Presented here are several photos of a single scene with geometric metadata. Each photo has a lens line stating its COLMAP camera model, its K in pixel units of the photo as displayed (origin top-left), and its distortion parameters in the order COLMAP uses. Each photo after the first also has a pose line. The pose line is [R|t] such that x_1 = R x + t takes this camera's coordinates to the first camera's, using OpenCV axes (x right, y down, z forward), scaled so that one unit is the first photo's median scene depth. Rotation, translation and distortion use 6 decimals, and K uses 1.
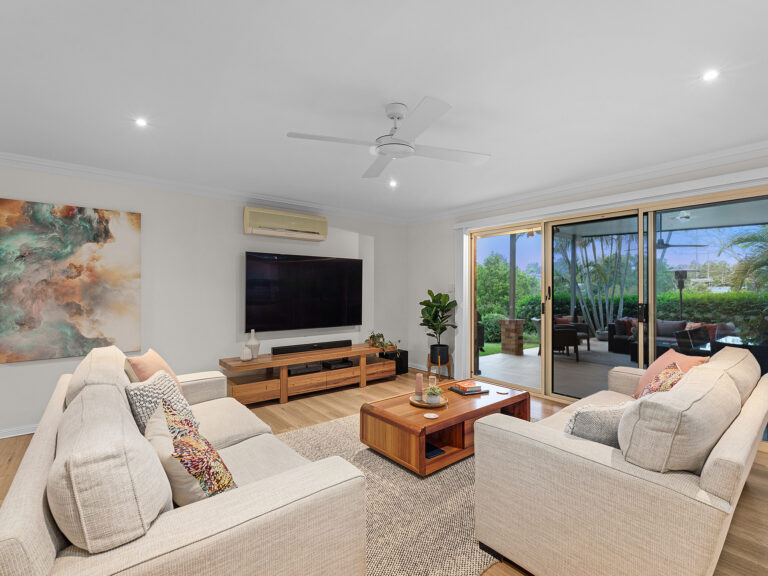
lens RADIAL K [[362.8, 0, 384.5], [0, 362.8, 286.7], [0, 0, 1]] dist [-0.000487, 0.000388]
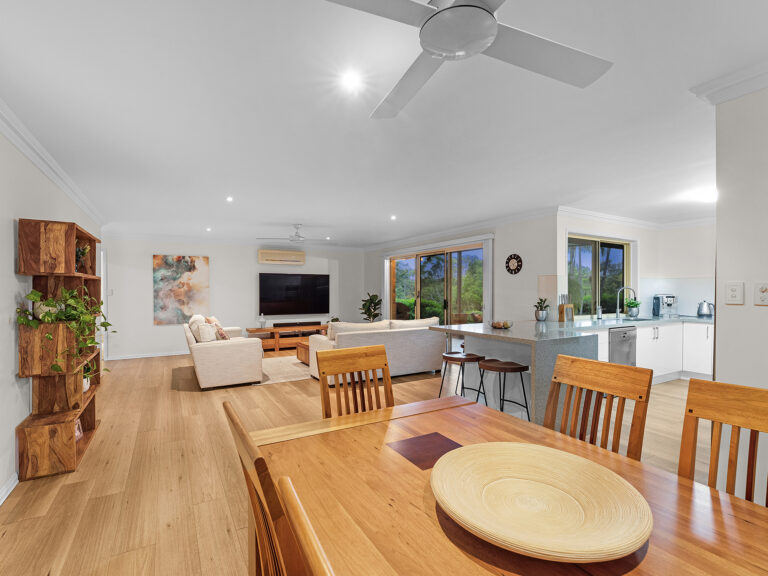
lens RADIAL K [[370.8, 0, 386.1], [0, 370.8, 293.6], [0, 0, 1]] dist [-0.001872, -0.000367]
pose [[0.989393, -0.003658, -0.145218, 0.690670], [0.005704, 0.999890, 0.013672, -0.013864], [0.145152, -0.014356, 0.989305, -1.028130]]
